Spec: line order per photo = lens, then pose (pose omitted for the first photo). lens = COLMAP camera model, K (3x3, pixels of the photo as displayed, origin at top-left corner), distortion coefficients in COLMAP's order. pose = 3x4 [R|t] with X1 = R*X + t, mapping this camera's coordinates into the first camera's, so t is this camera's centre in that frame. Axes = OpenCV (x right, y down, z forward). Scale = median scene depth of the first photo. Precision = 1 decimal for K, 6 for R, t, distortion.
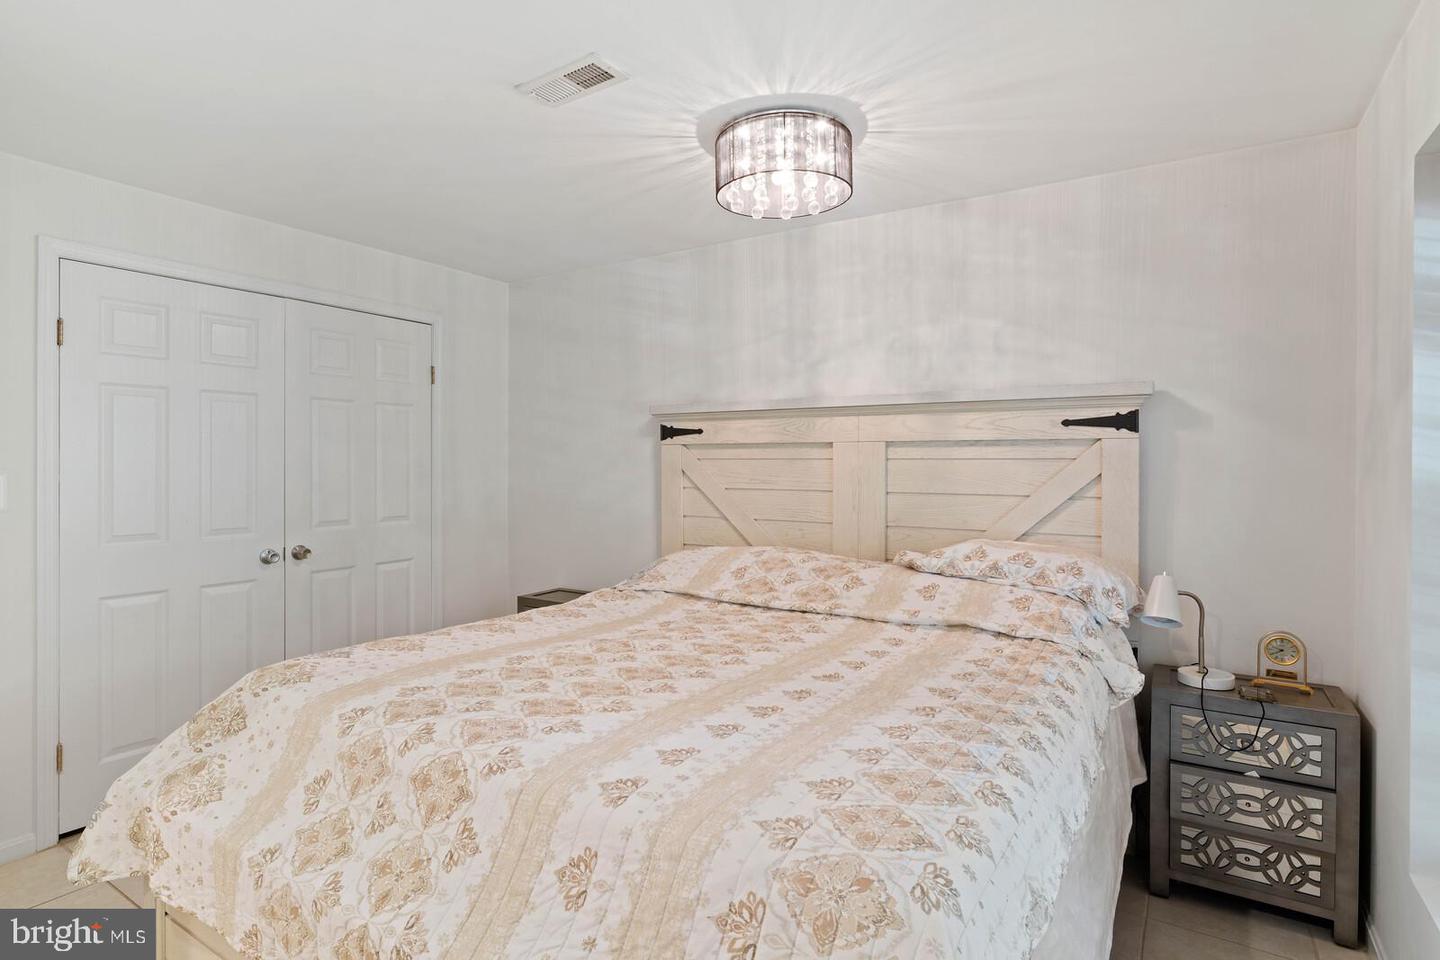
lens RADIAL K [[746.1, 0, 715.7], [0, 746.1, 465.9], [0, 0, 1]] dist [-0.005414, 0.000301]
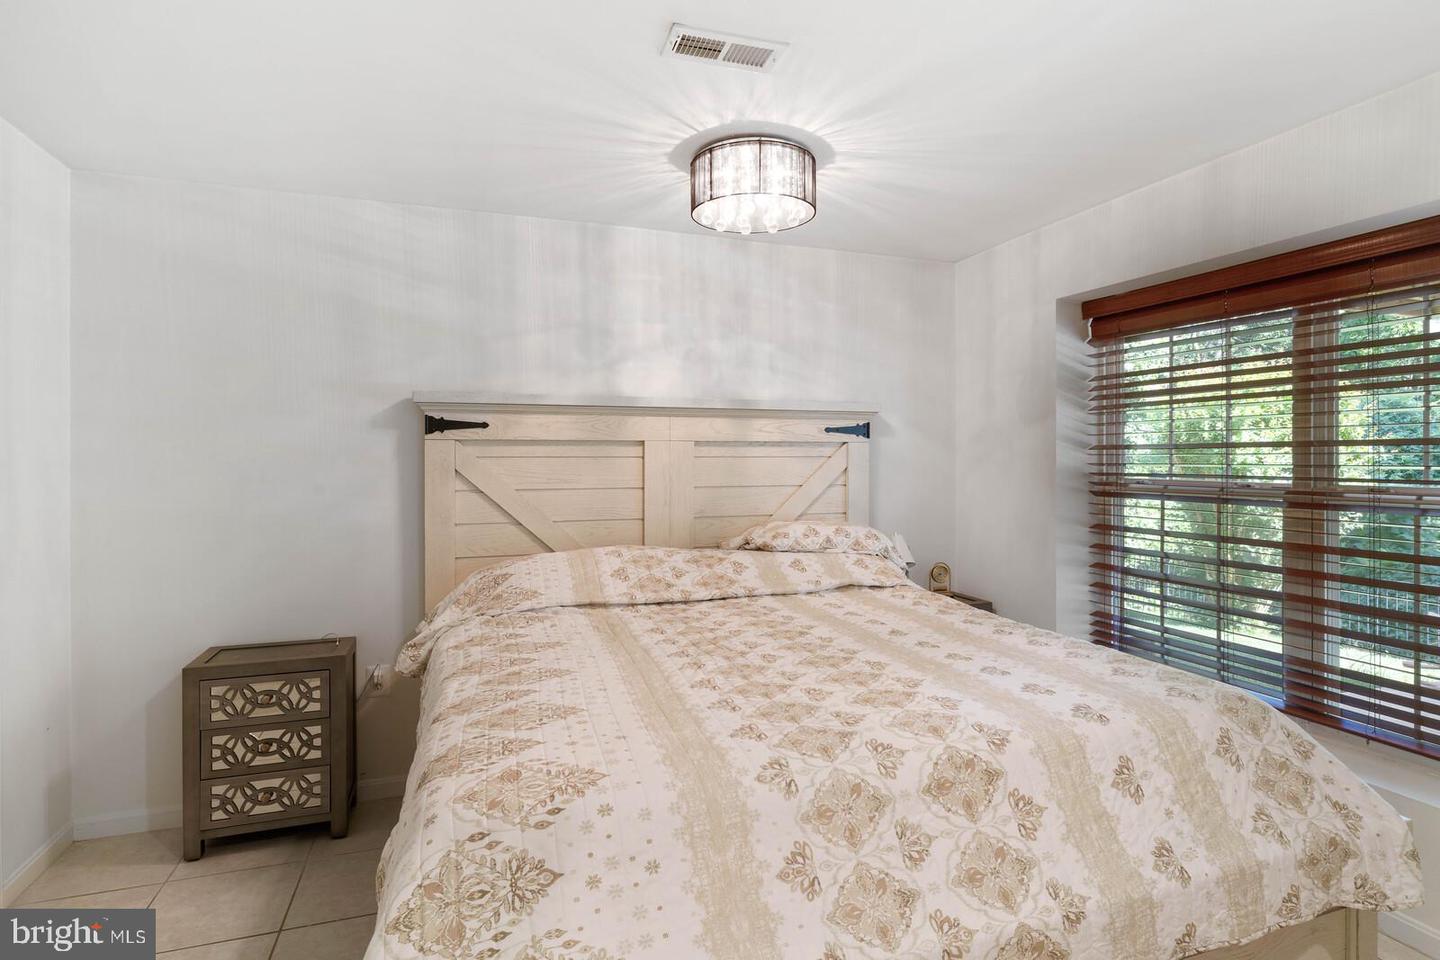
lens RADIAL K [[746.1, 0, 715.7], [0, 746.1, 465.9], [0, 0, 1]] dist [-0.005414, 0.000301]
pose [[0.606520, -0.008824, 0.795020, -0.706408], [0.008303, 0.999954, 0.004764, -0.000996], [-0.795025, 0.003712, 0.606565, 0.338368]]
